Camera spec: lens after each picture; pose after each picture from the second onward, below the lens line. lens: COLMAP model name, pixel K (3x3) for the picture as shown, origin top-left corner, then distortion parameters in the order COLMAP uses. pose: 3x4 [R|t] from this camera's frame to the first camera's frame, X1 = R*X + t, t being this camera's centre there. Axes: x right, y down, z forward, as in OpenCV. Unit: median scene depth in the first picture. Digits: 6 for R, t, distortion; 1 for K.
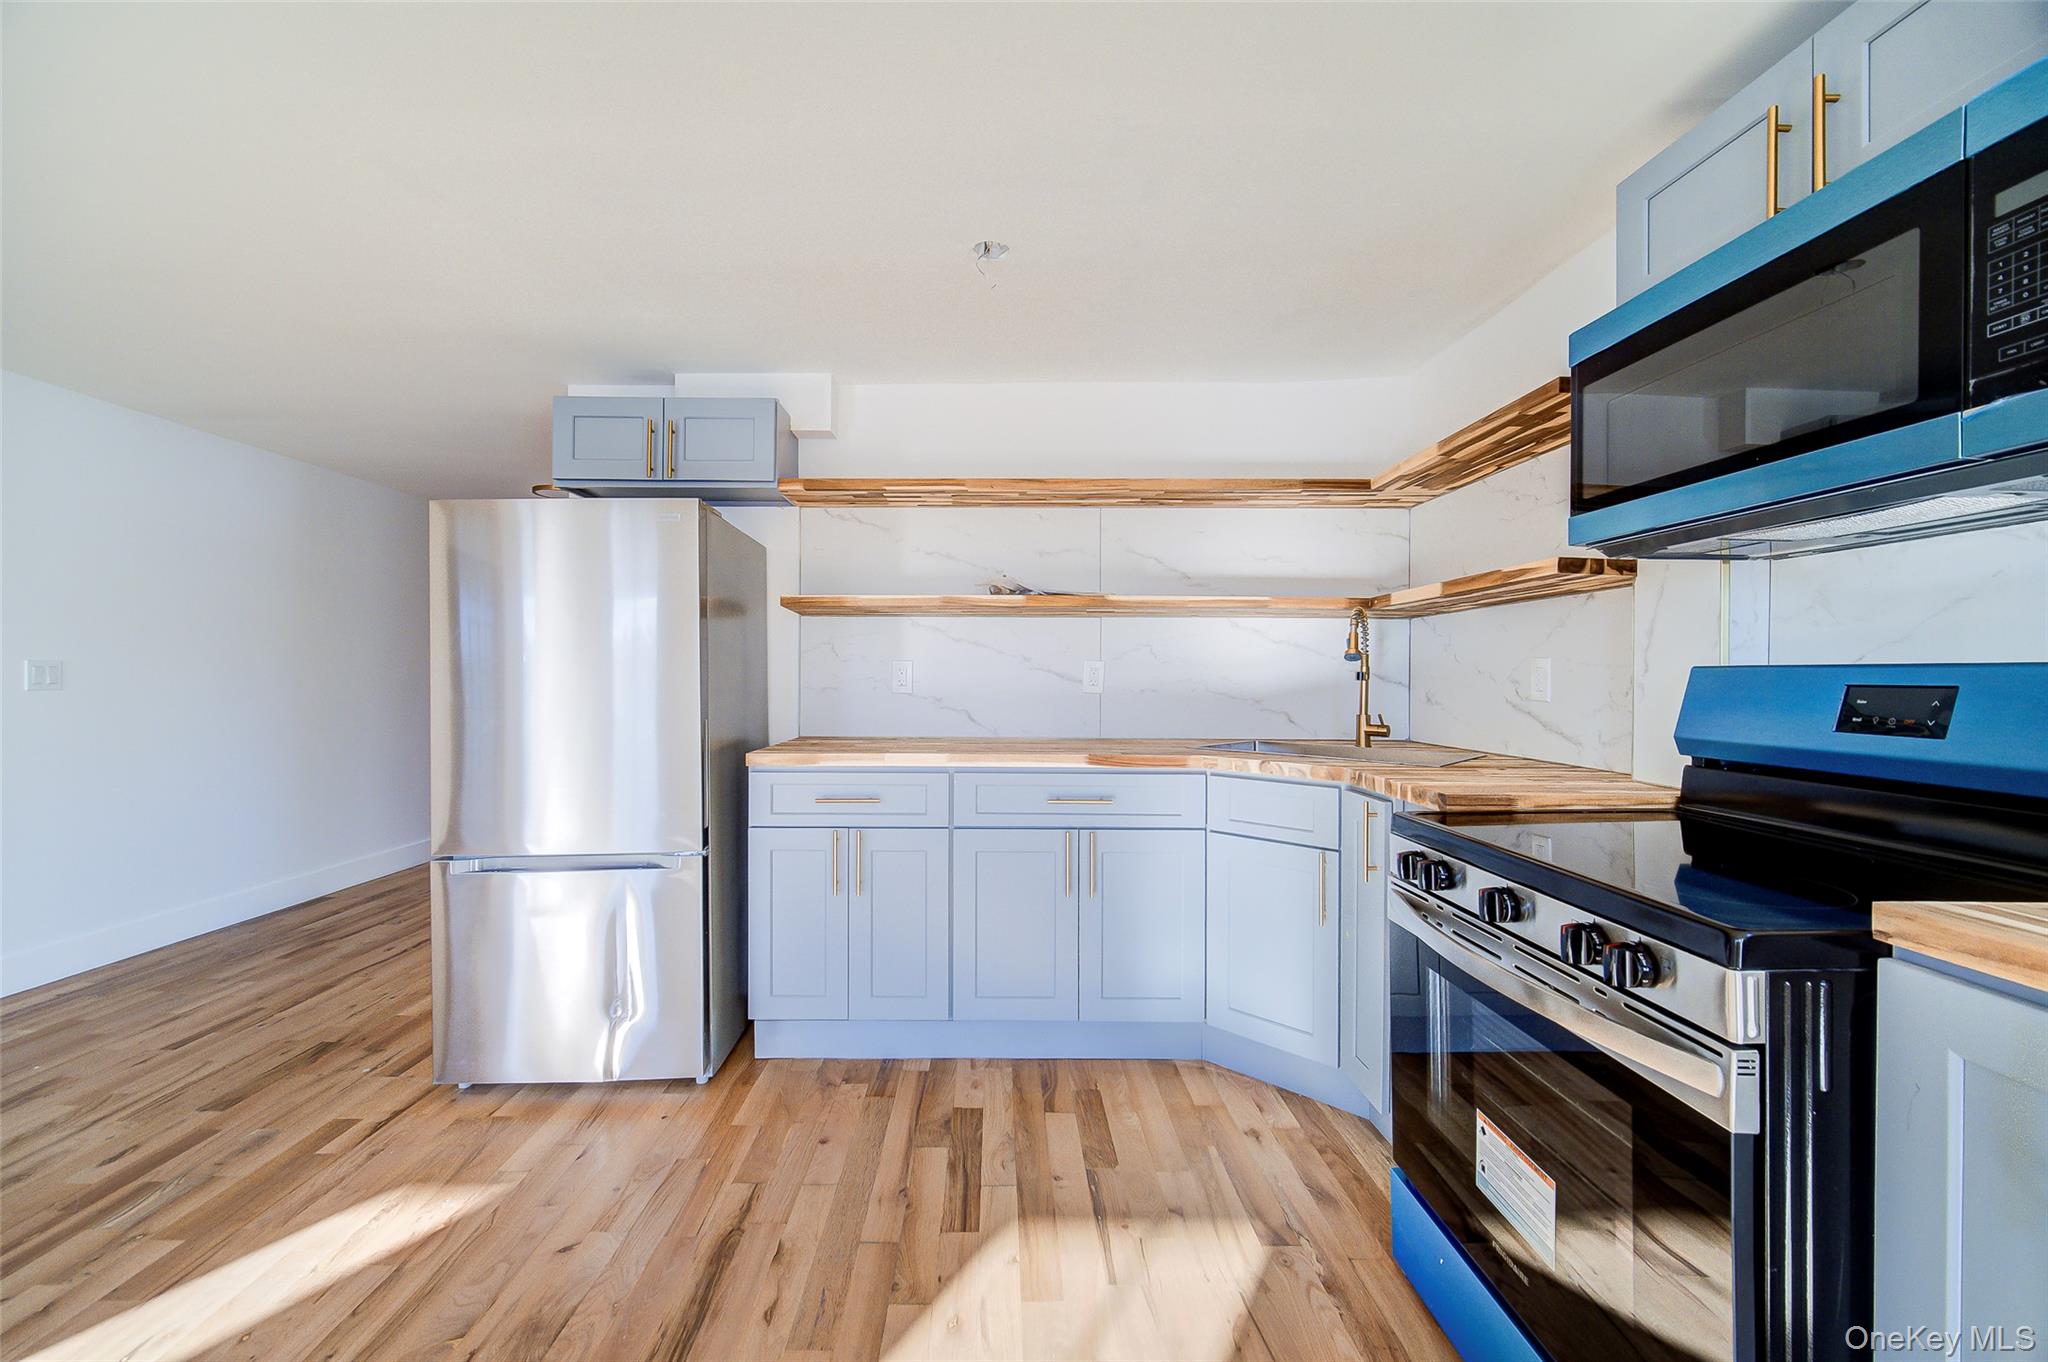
lens RADIAL K [[808.4, 0, 998.1], [0, 808.4, 677.8], [0, 0, 1]] dist [-0.000393, 0.000097]
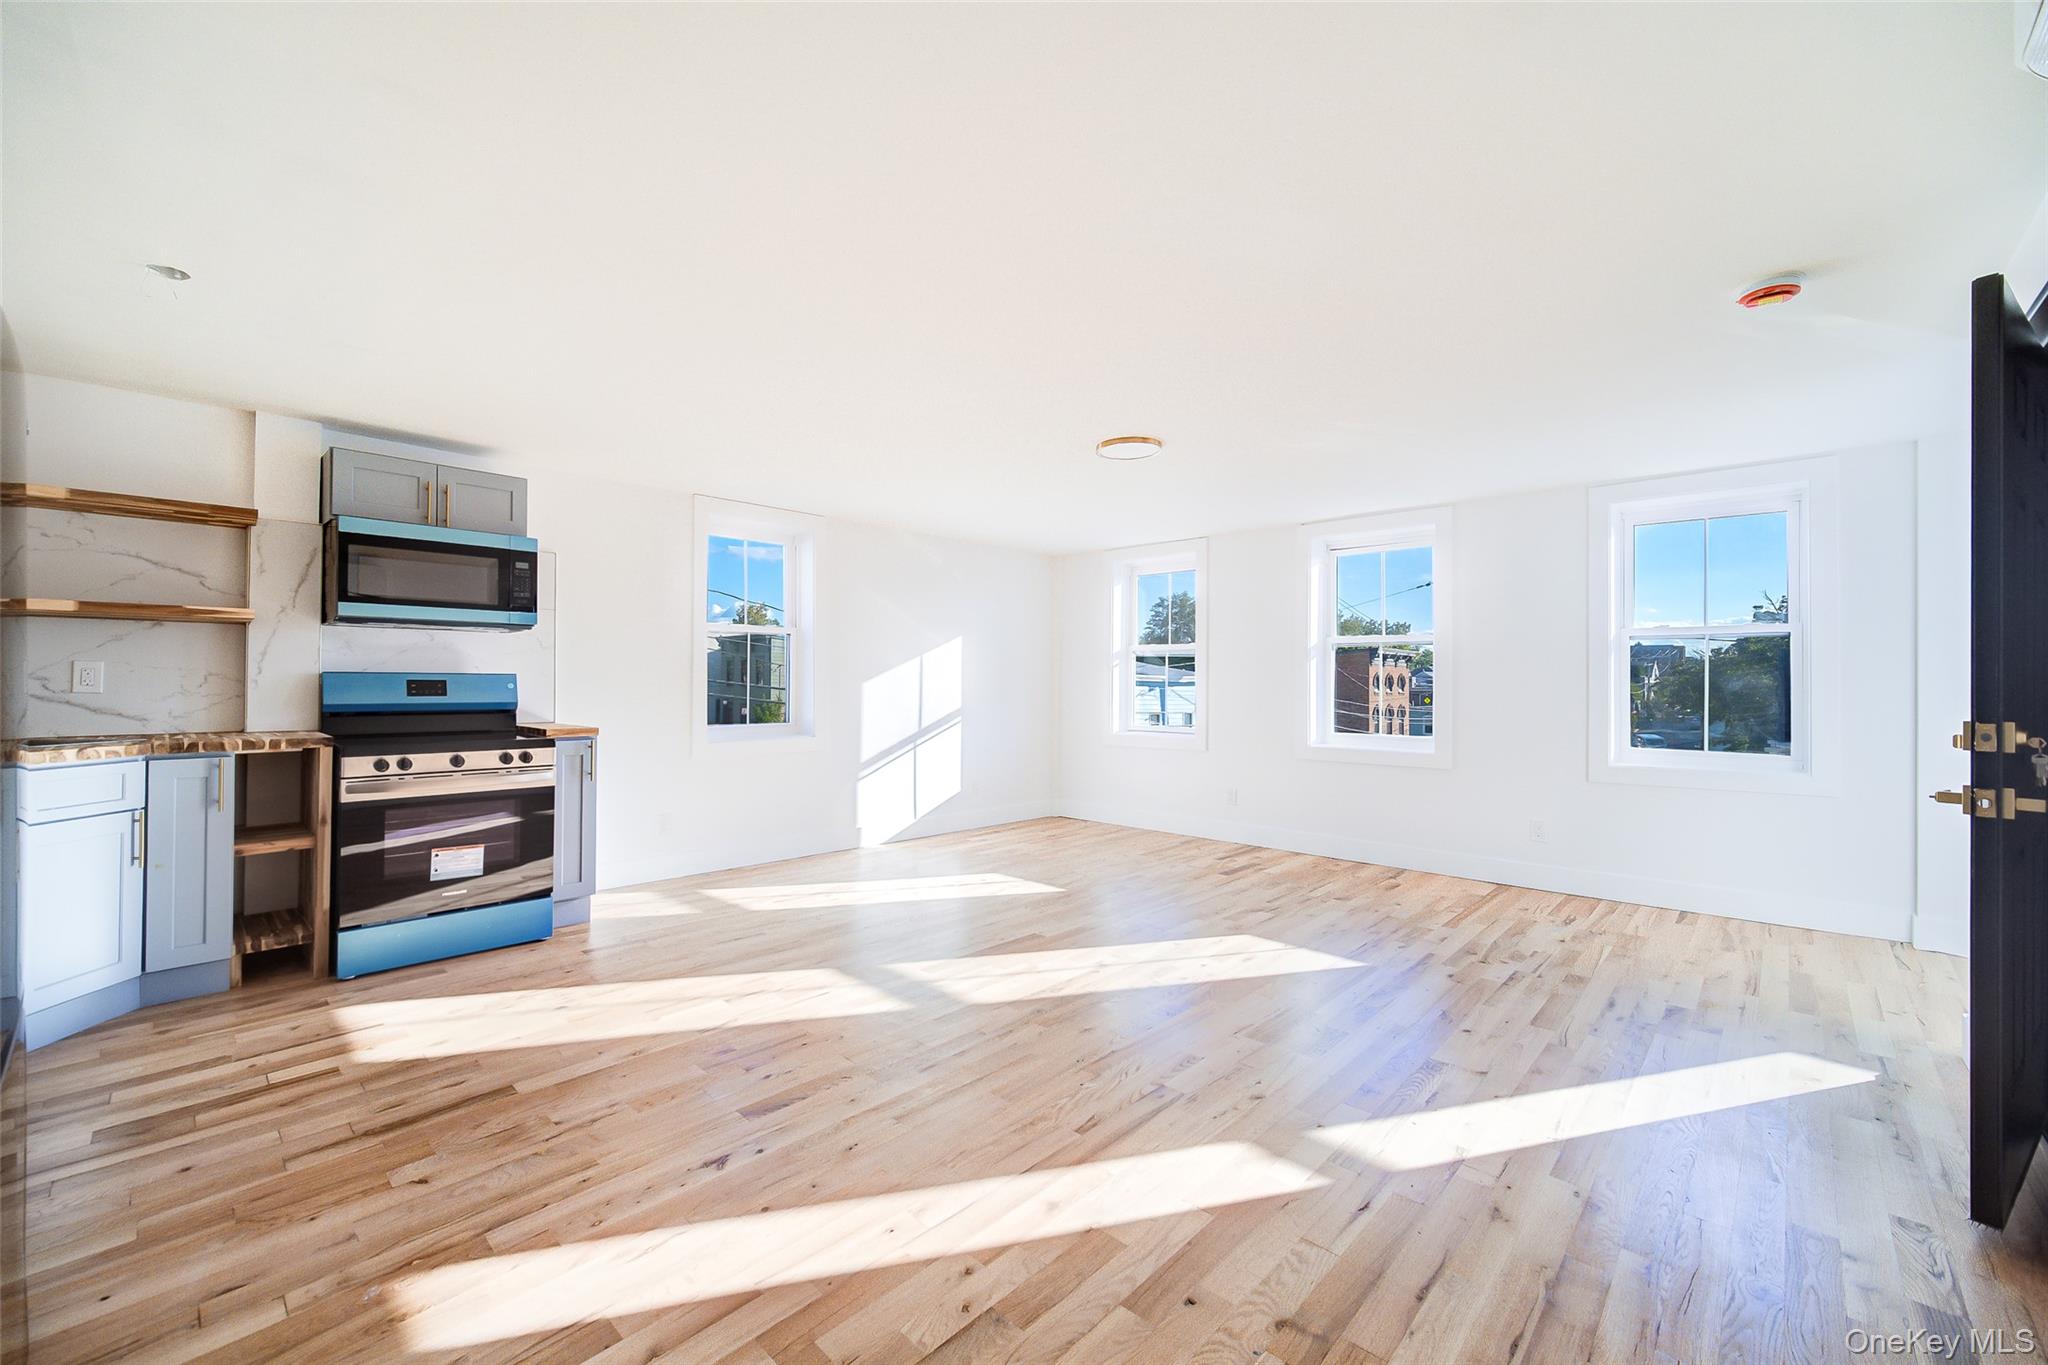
lens RADIAL K [[830.4, 0, 1008.9], [0, 830.4, 682.4], [0, 0, 1]] dist [-0.001833, -0.000373]
pose [[-0.727087, -0.005743, 0.686521, -1.347923], [-0.005390, 0.999982, 0.002657, -0.001695], [-0.686524, -0.001768, -0.727105, 0.894263]]
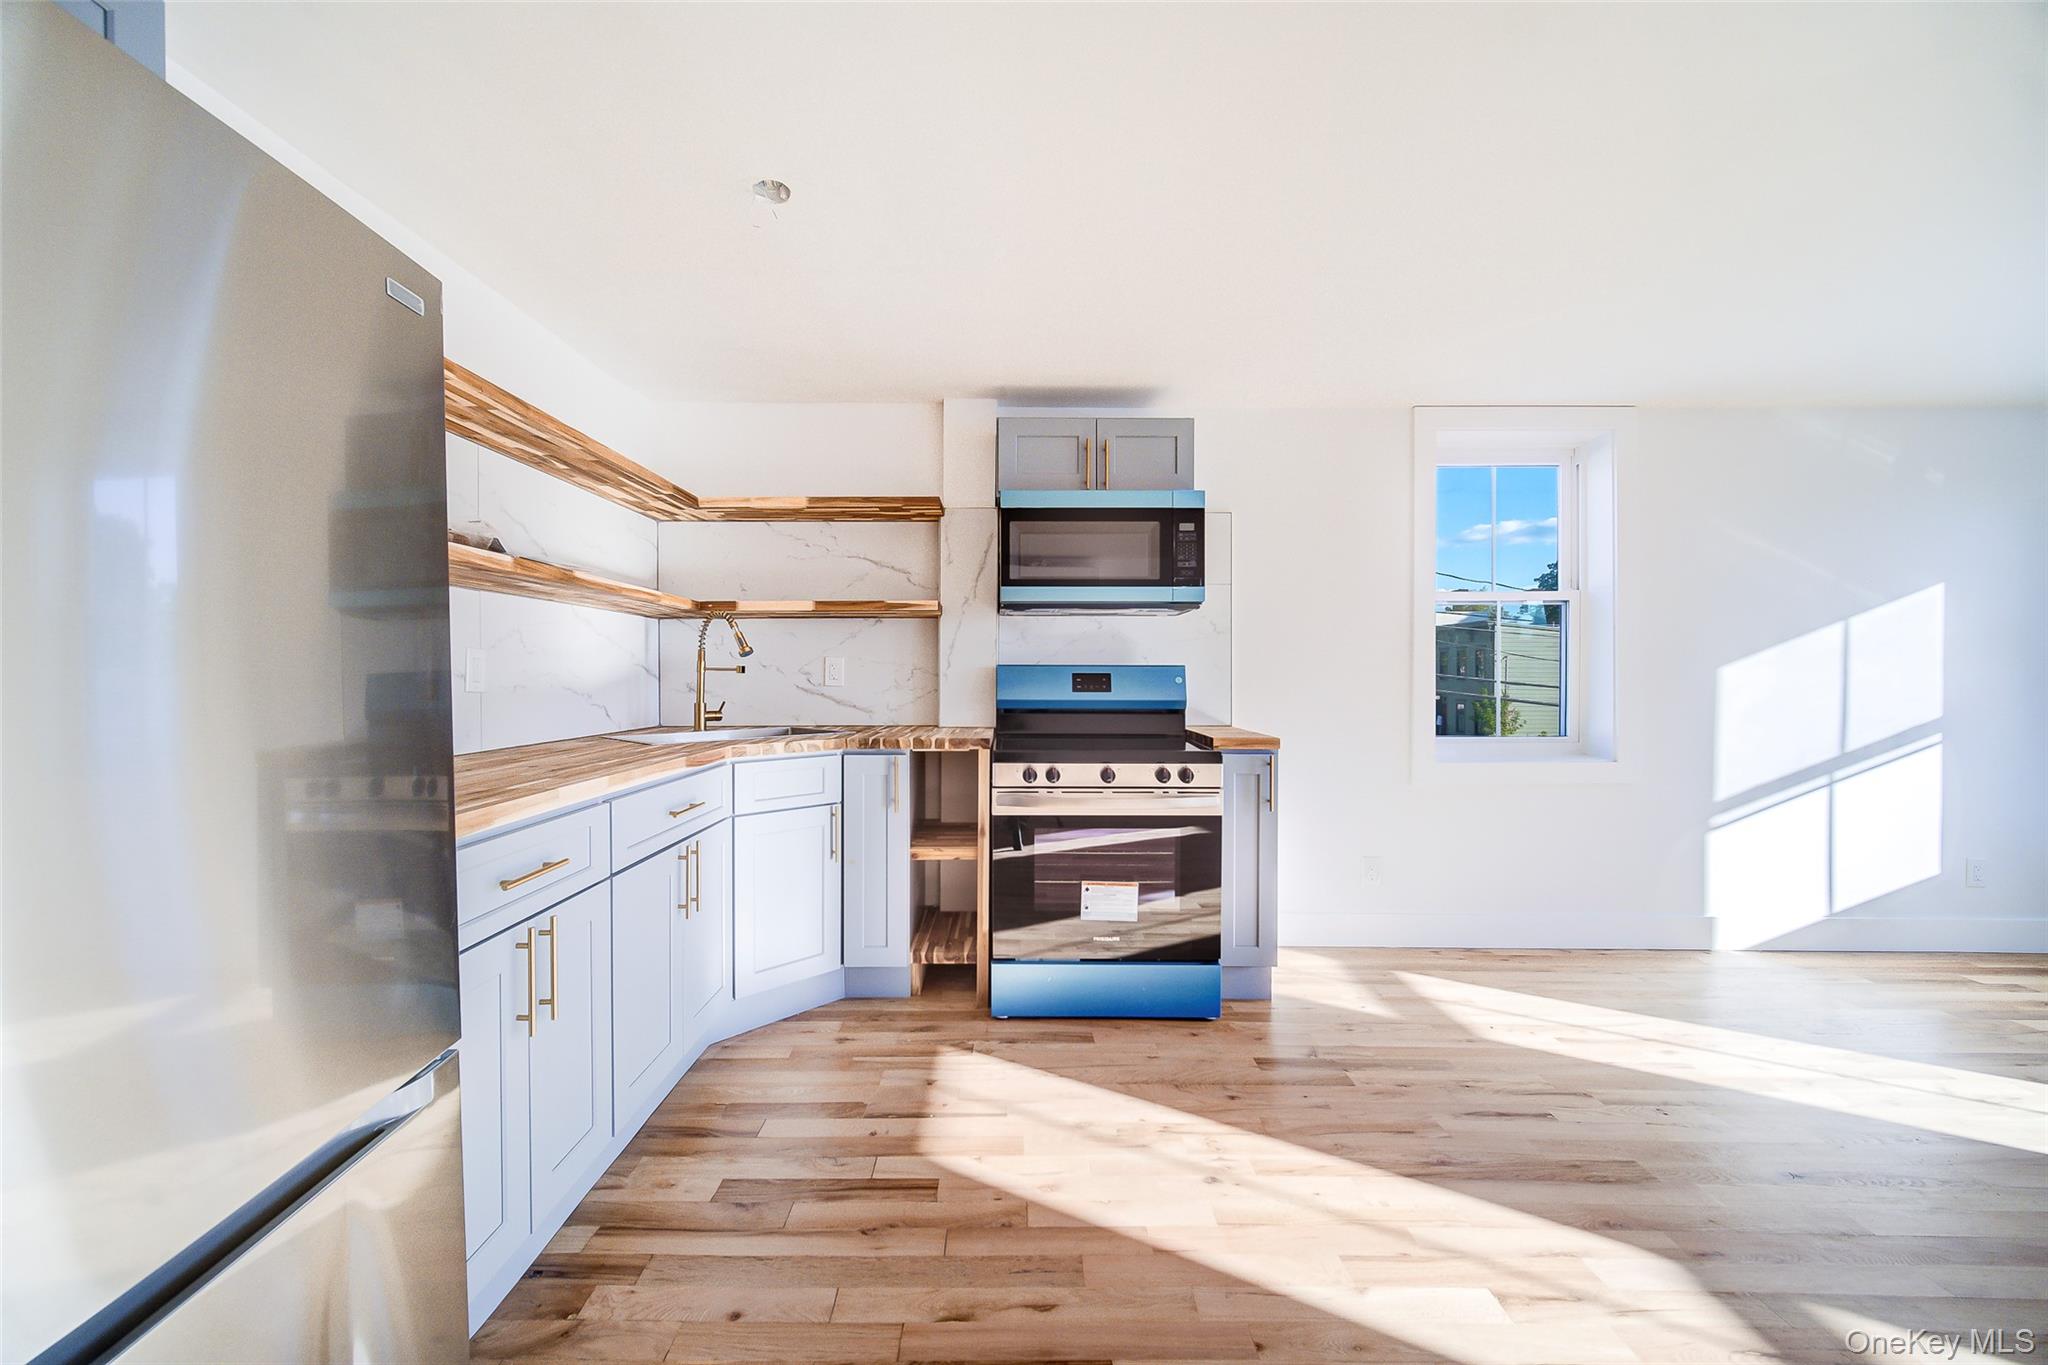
lens RADIAL K [[808.4, 0, 998.1], [0, 808.4, 679.3], [0, 0, 1]] dist [-0.000393, 0.000097]
pose [[0.012162, -0.007430, 0.999898, -0.787832], [0.004001, 0.999965, 0.007382, 0.004250], [-0.999918, 0.003911, 0.012192, 0.644411]]
